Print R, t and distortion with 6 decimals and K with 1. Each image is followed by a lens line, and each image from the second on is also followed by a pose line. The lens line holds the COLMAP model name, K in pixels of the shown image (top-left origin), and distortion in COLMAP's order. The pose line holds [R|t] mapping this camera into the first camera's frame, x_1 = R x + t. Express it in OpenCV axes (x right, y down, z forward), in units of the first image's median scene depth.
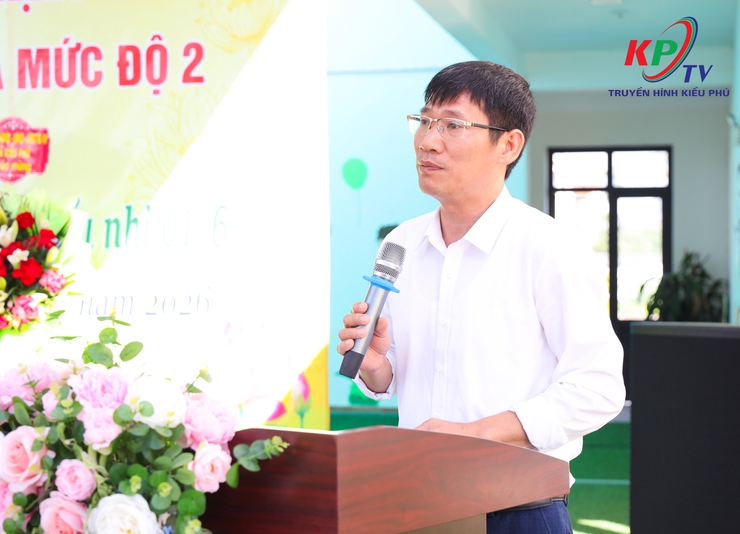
lens RADIAL K [[1332.5, 0, 369.3], [0, 1332.5, 277.3], [0, 0, 1]] dist [0.062039, 0.087712]
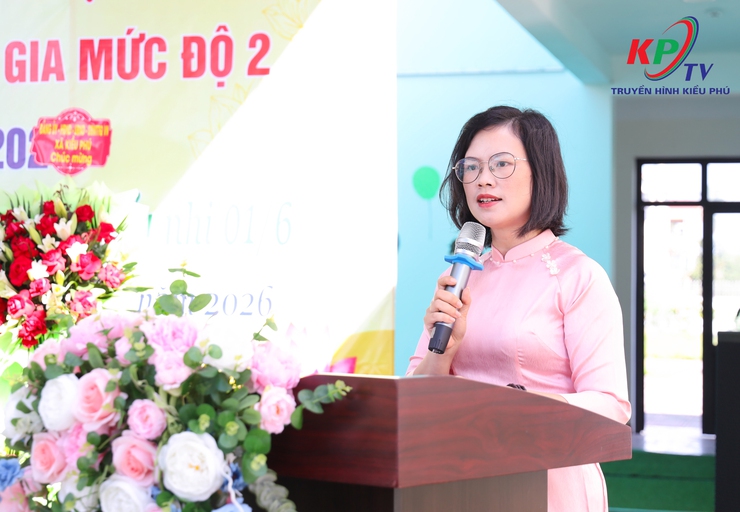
lens RADIAL K [[1453.3, 0, 370.0], [0, 1453.3, 256.0], [0, 0, 1]] dist [0.039979, 0.164316]
pose [[0.998641, 0.012817, -0.050509, 0.008601], [-0.014505, 0.999344, -0.033186, 0.055150], [0.050050, 0.033874, 0.998172, -0.115077]]
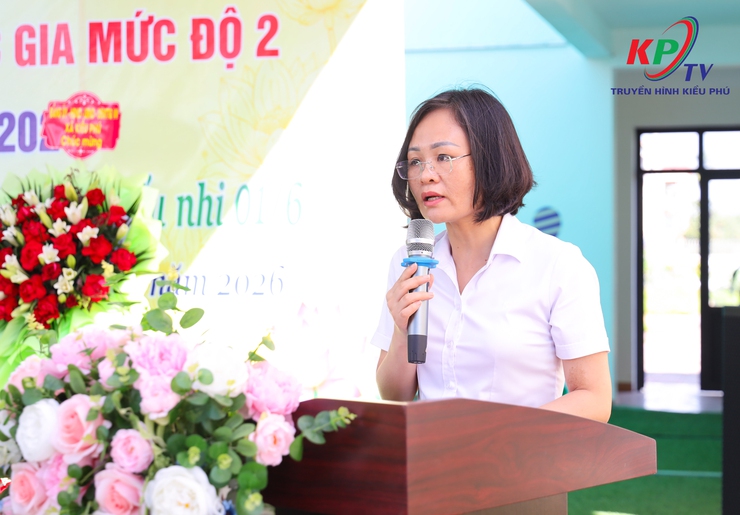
lens RADIAL K [[1367.4, 0, 399.2], [0, 1367.4, 258.4], [0, 0, 1]] dist [0.032476, 0.154772]
pose [[0.999252, 0.001879, -0.038613, 0.006838], [-0.002067, 0.999986, -0.004845, 0.017520], [0.038603, 0.004921, 0.999242, 0.032596]]
